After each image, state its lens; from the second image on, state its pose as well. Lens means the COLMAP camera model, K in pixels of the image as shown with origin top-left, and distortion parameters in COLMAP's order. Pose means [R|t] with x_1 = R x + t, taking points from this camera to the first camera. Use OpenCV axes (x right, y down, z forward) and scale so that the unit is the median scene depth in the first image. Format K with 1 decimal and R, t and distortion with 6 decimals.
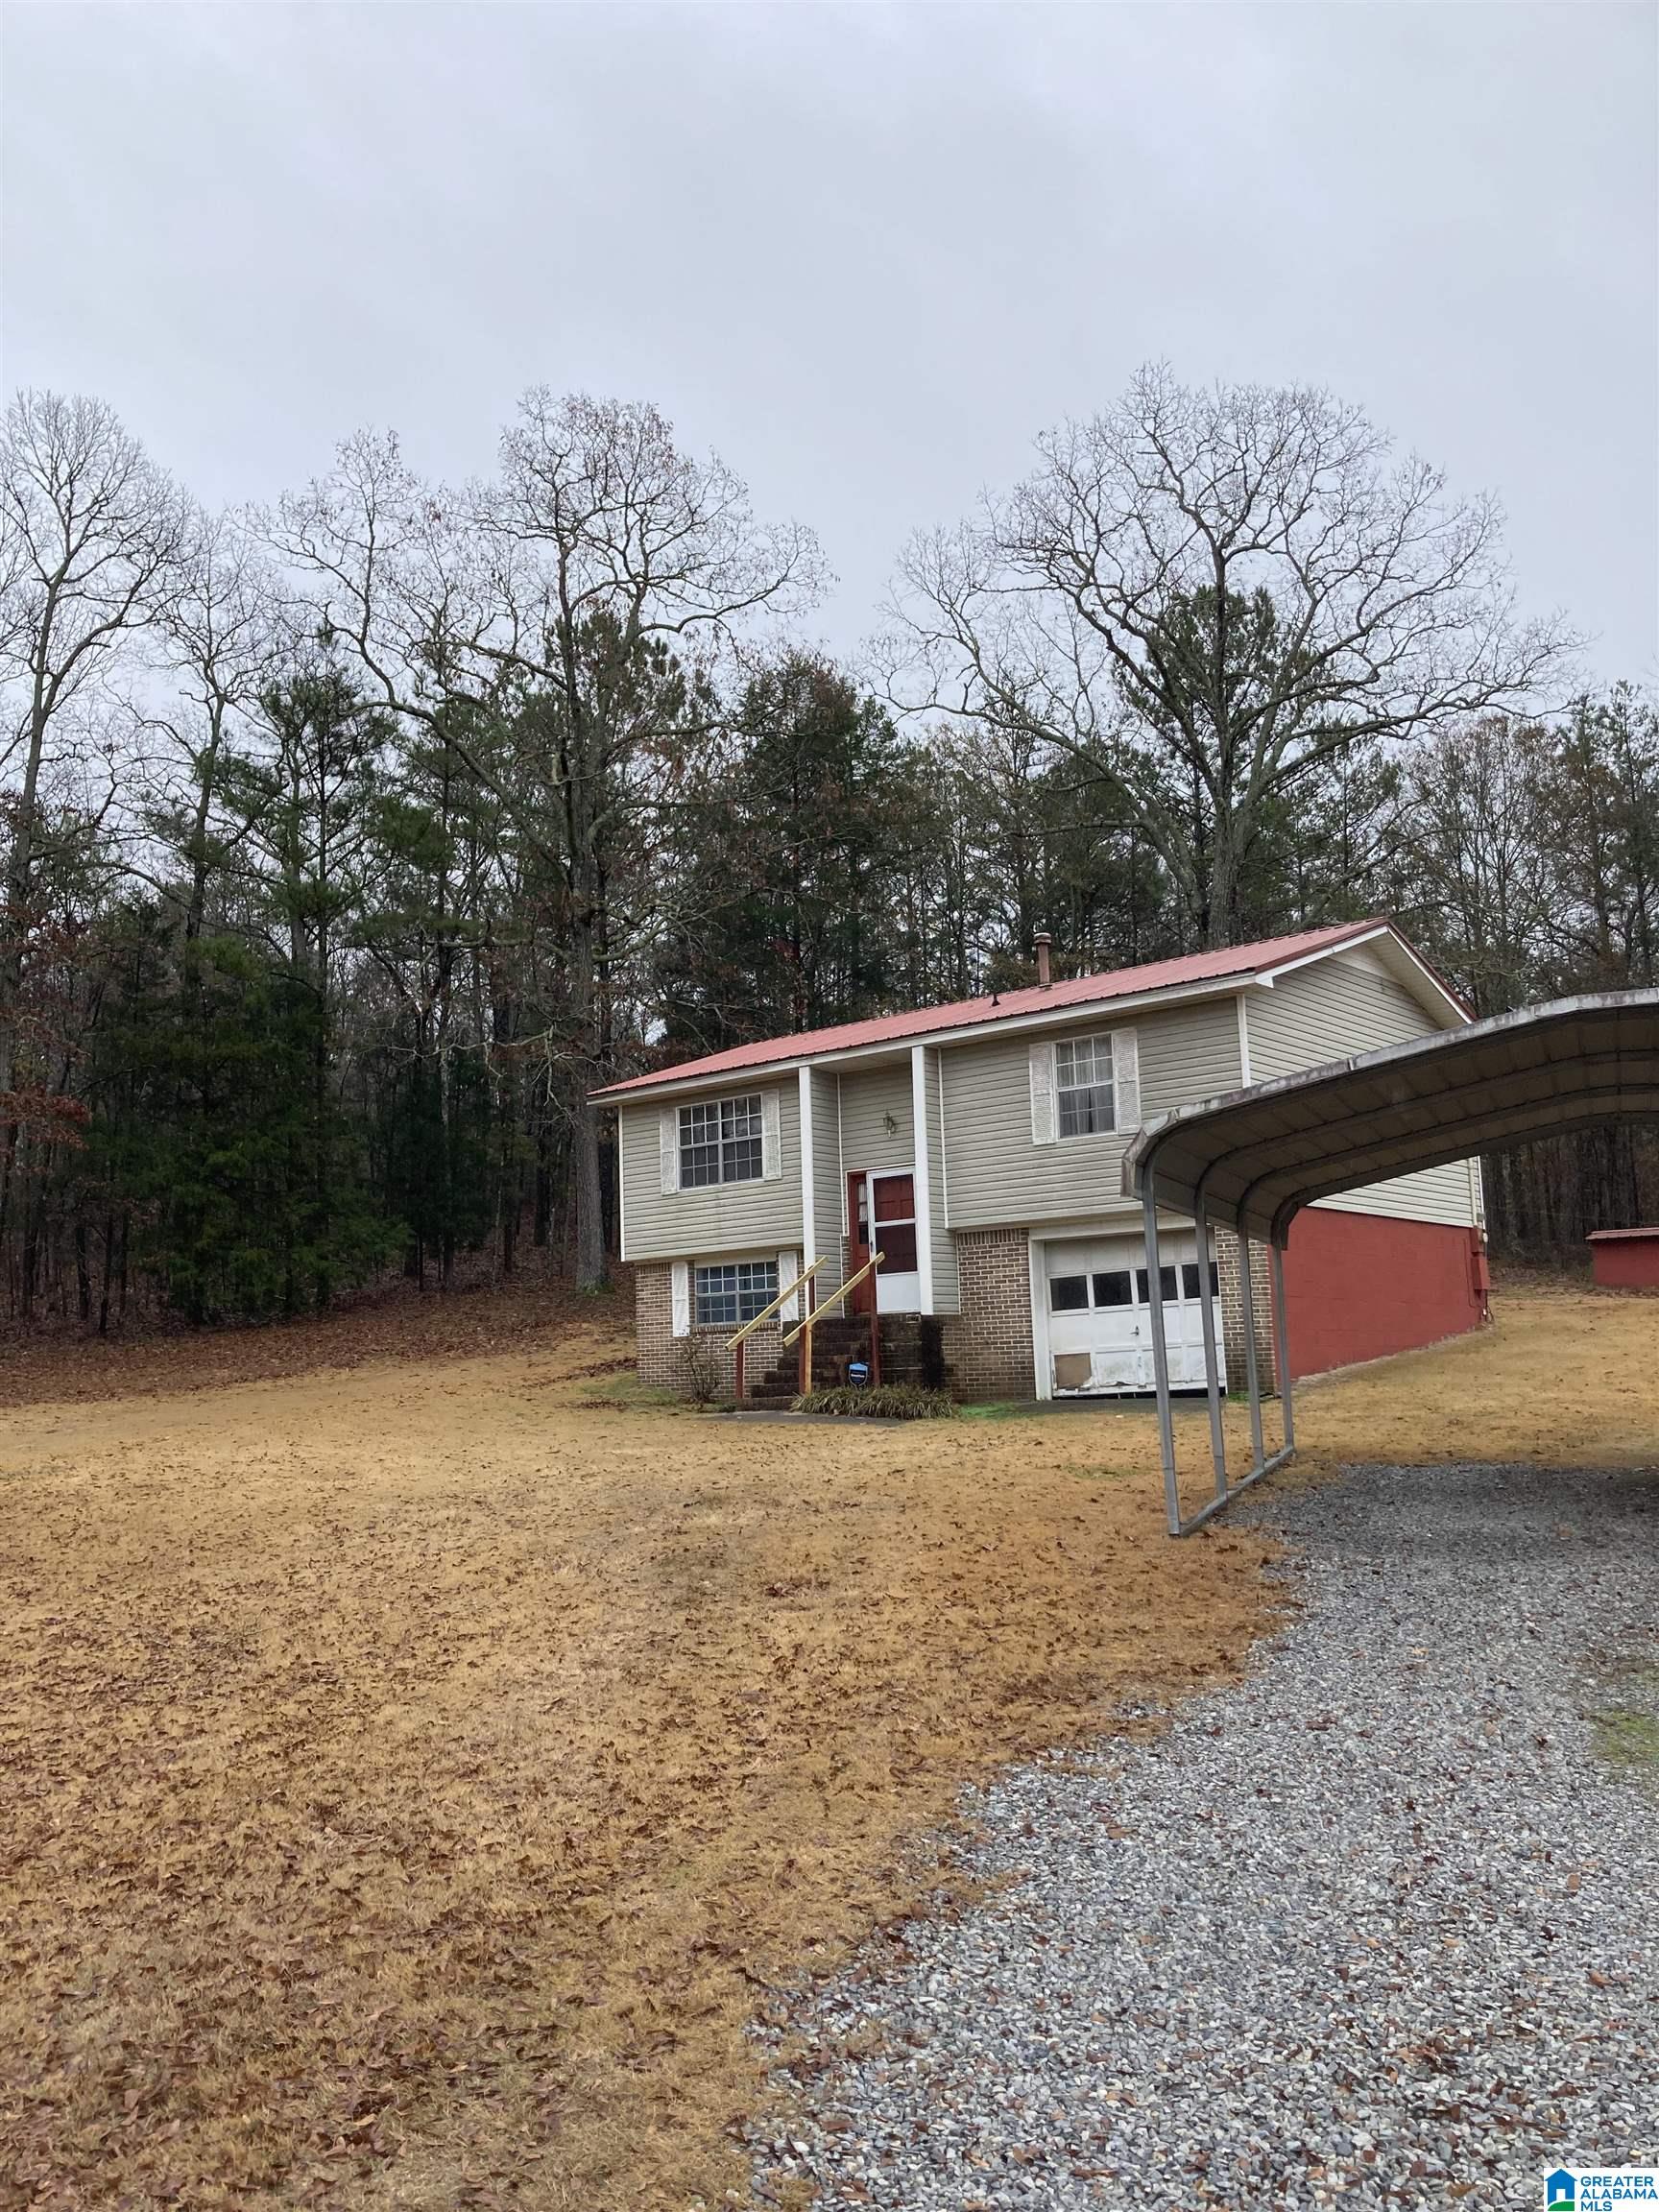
lens RADIAL K [[1801.3, 0, 829.5], [0, 1801.3, 1106.0], [0, 0, 1]] dist [0.053641, -0.043495]
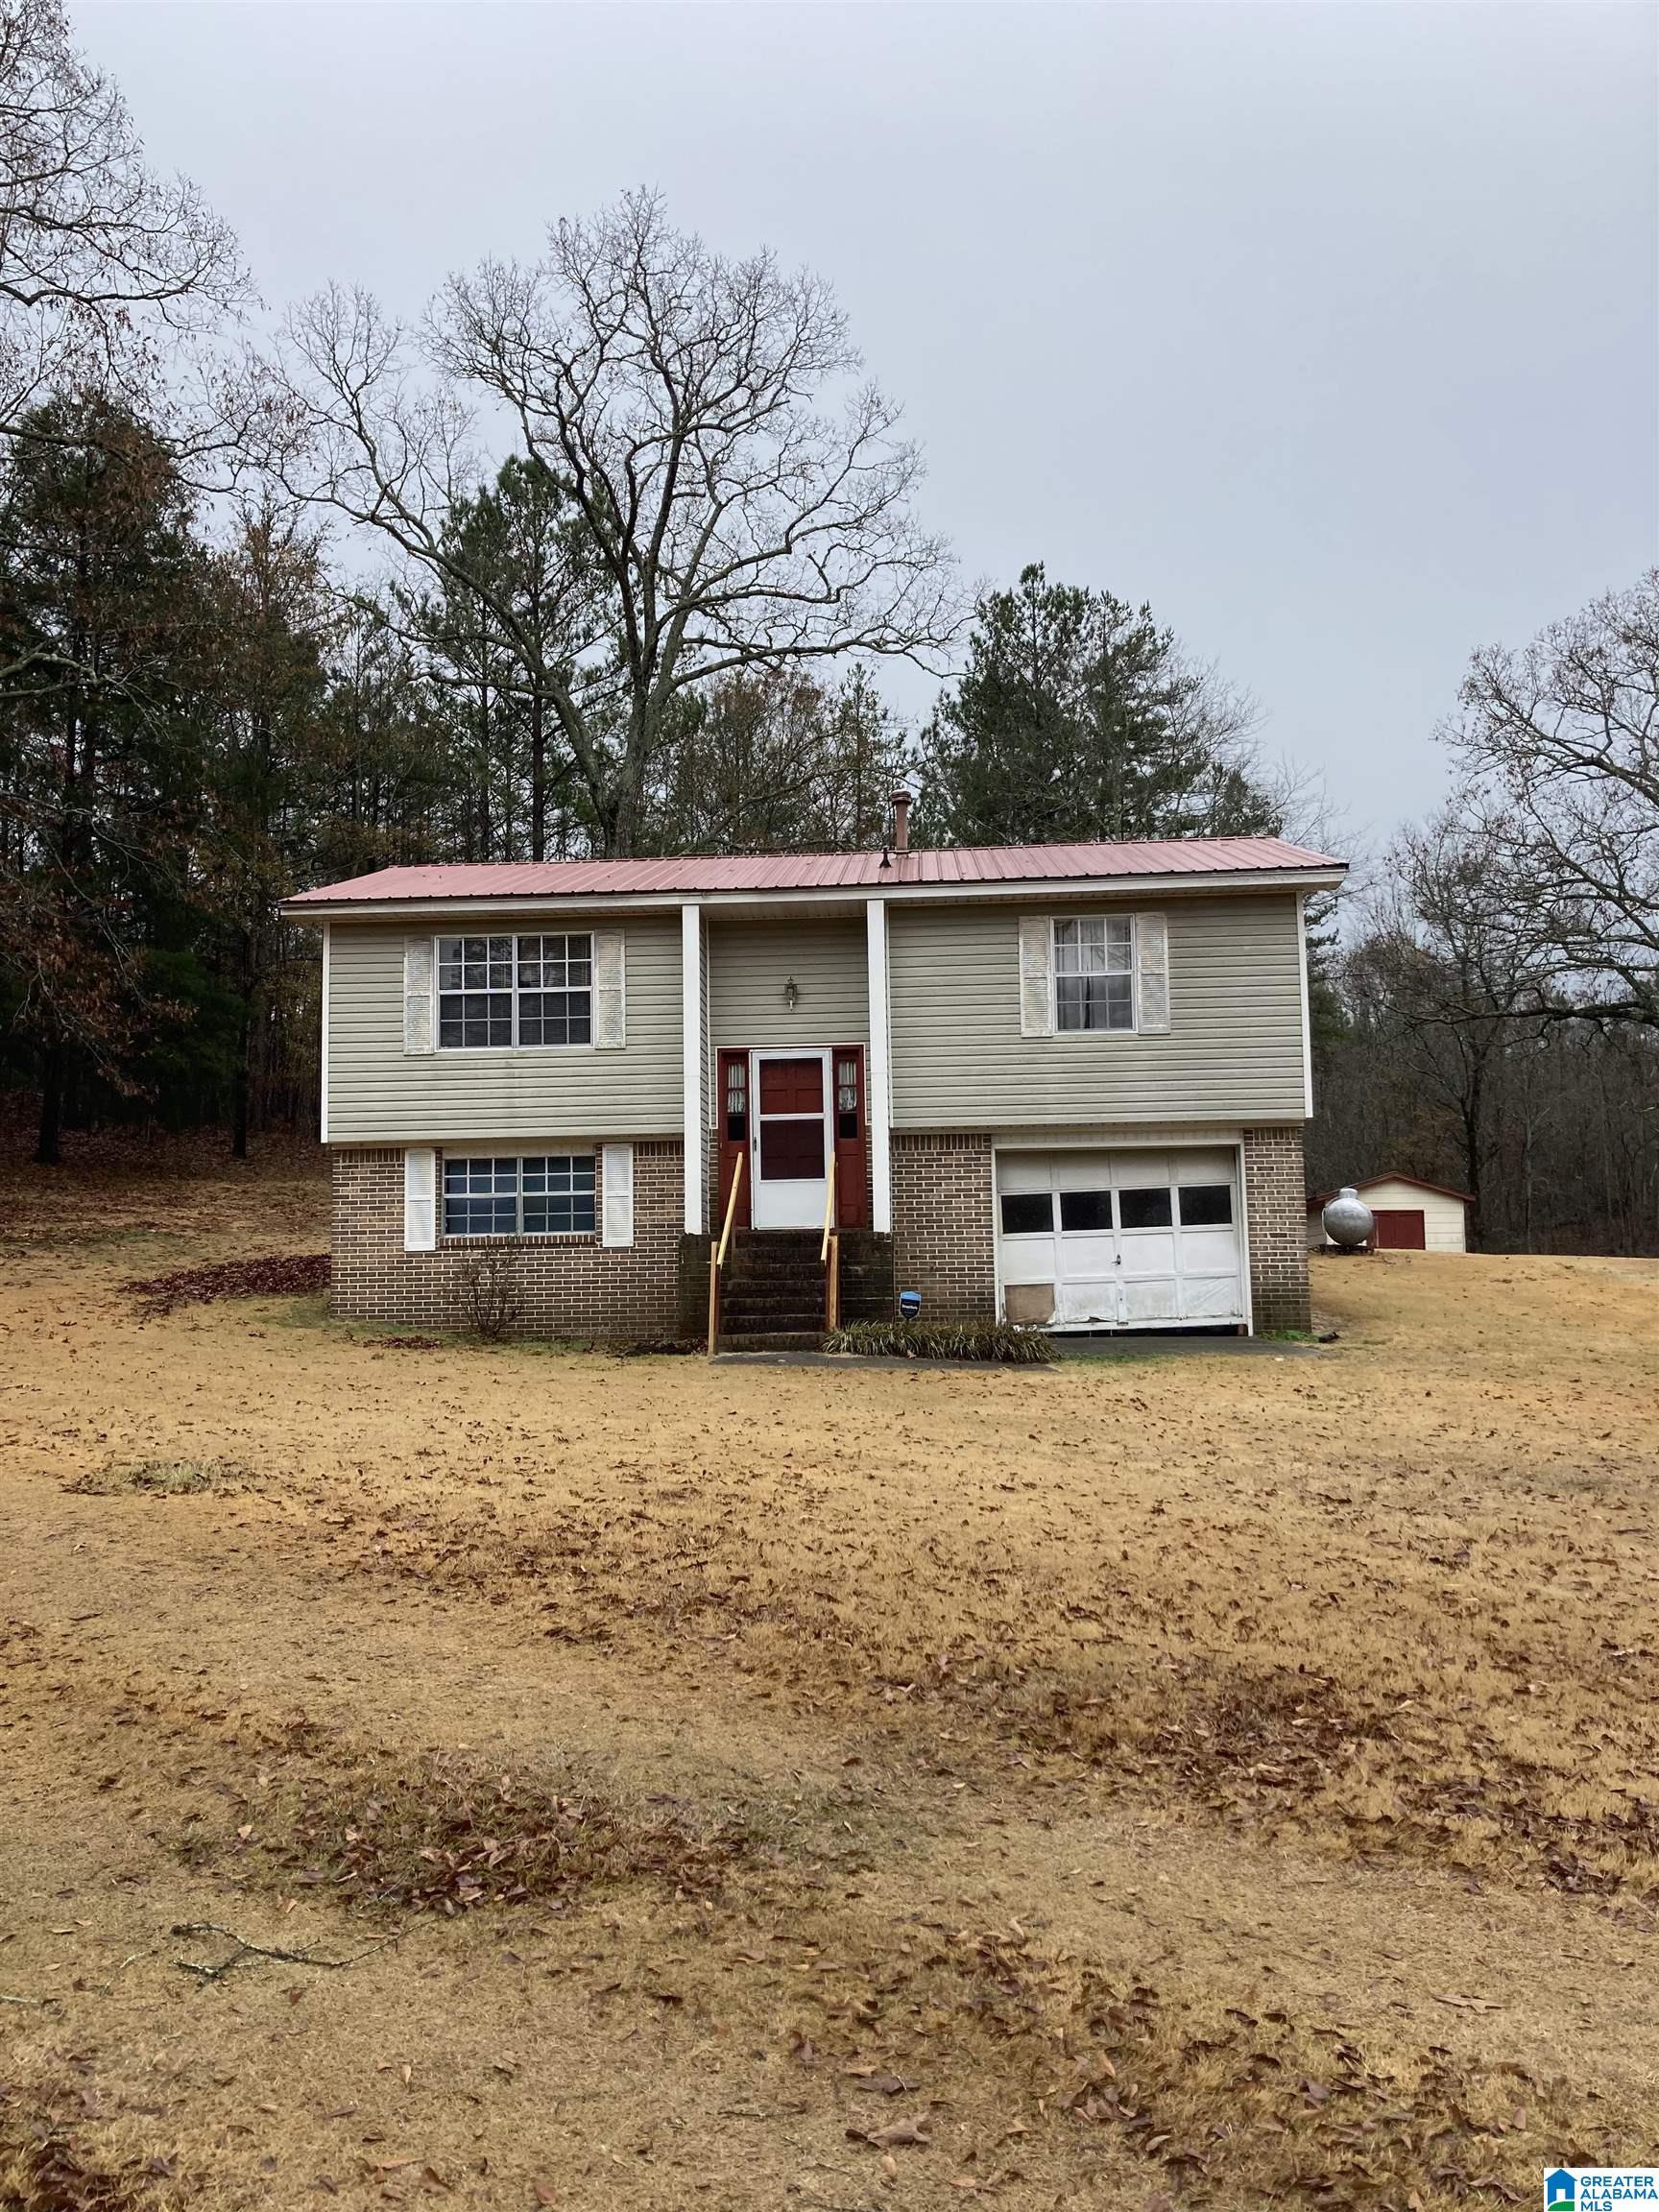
lens RADIAL K [[1801.3, 0, 829.5], [0, 1801.3, 1106.0], [0, 0, 1]] dist [0.053641, -0.043495]
pose [[0.794295, 0.078723, 0.602410, -0.427556], [-0.098492, 0.995138, -0.000180, 0.058141], [-0.599495, -0.059190, 0.798187, 0.351624]]
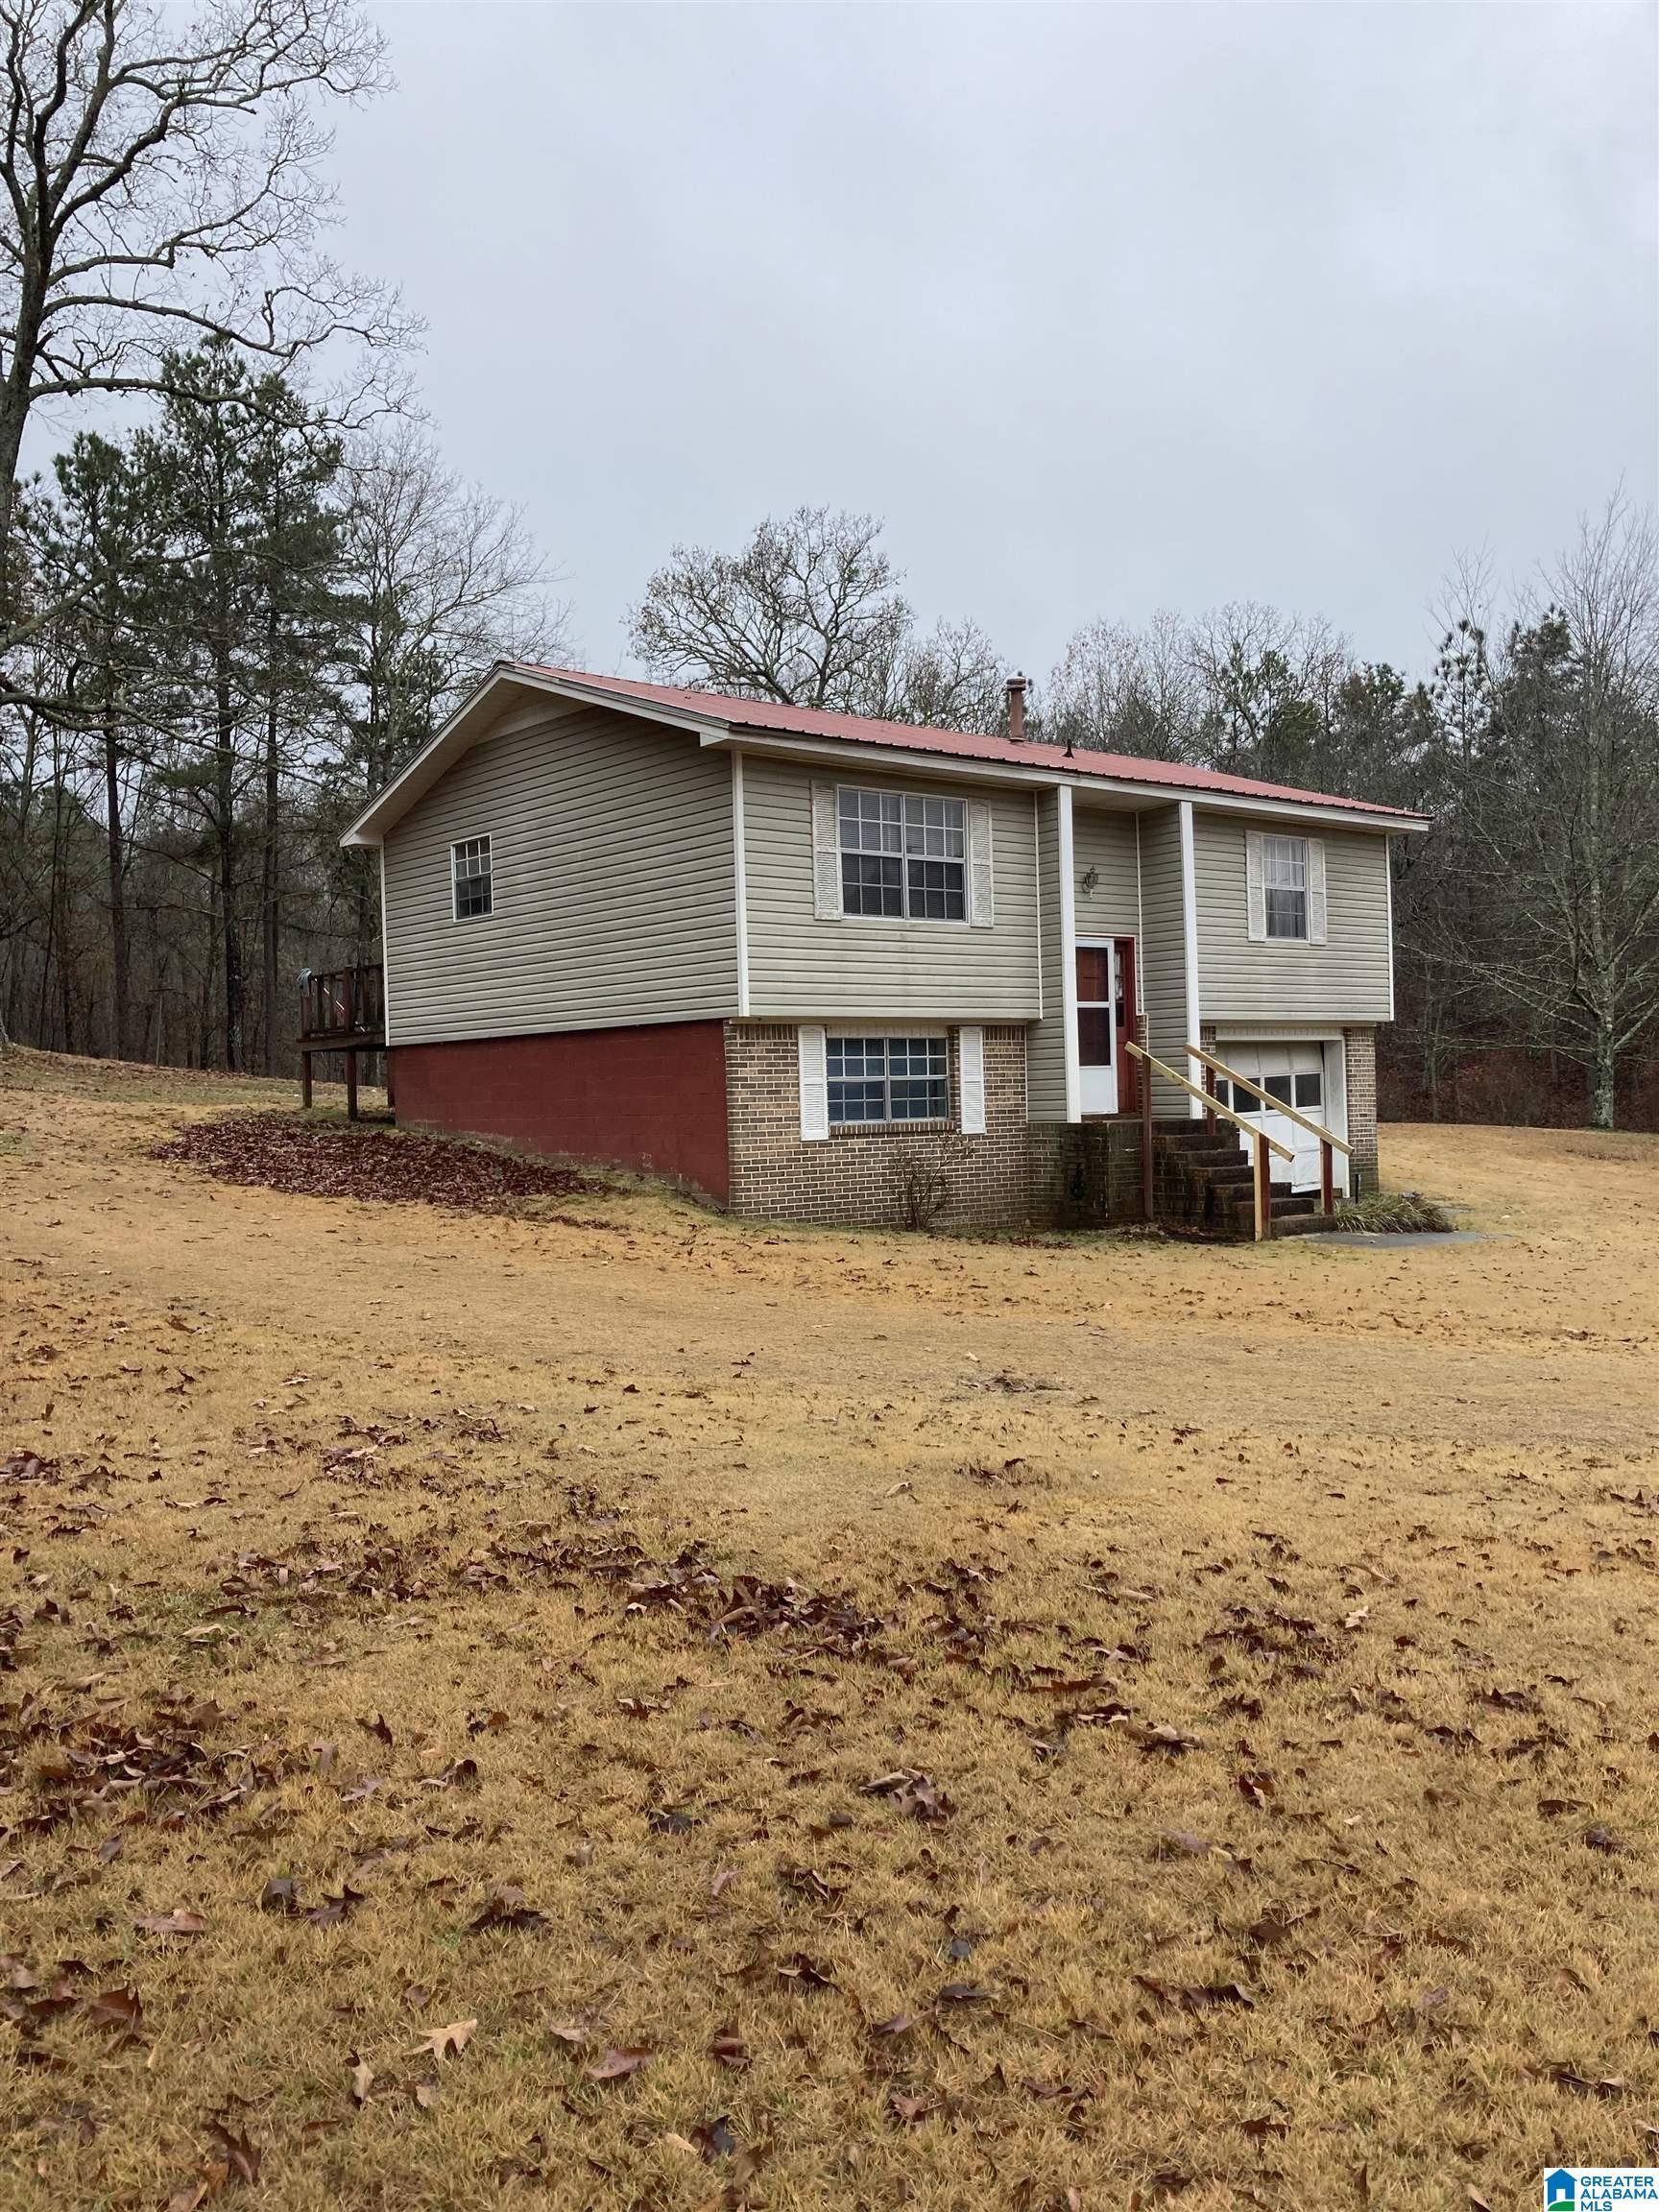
lens RADIAL K [[1840.2, 0, 831.5], [0, 1840.2, 1161.7], [0, 0, 1]] dist [0.059507, -0.171638]
pose [[0.151120, -0.009124, 0.988473, -0.800697], [-0.129425, 0.991167, 0.028936, 0.125193], [-0.980006, -0.132306, 0.148604, 0.970909]]
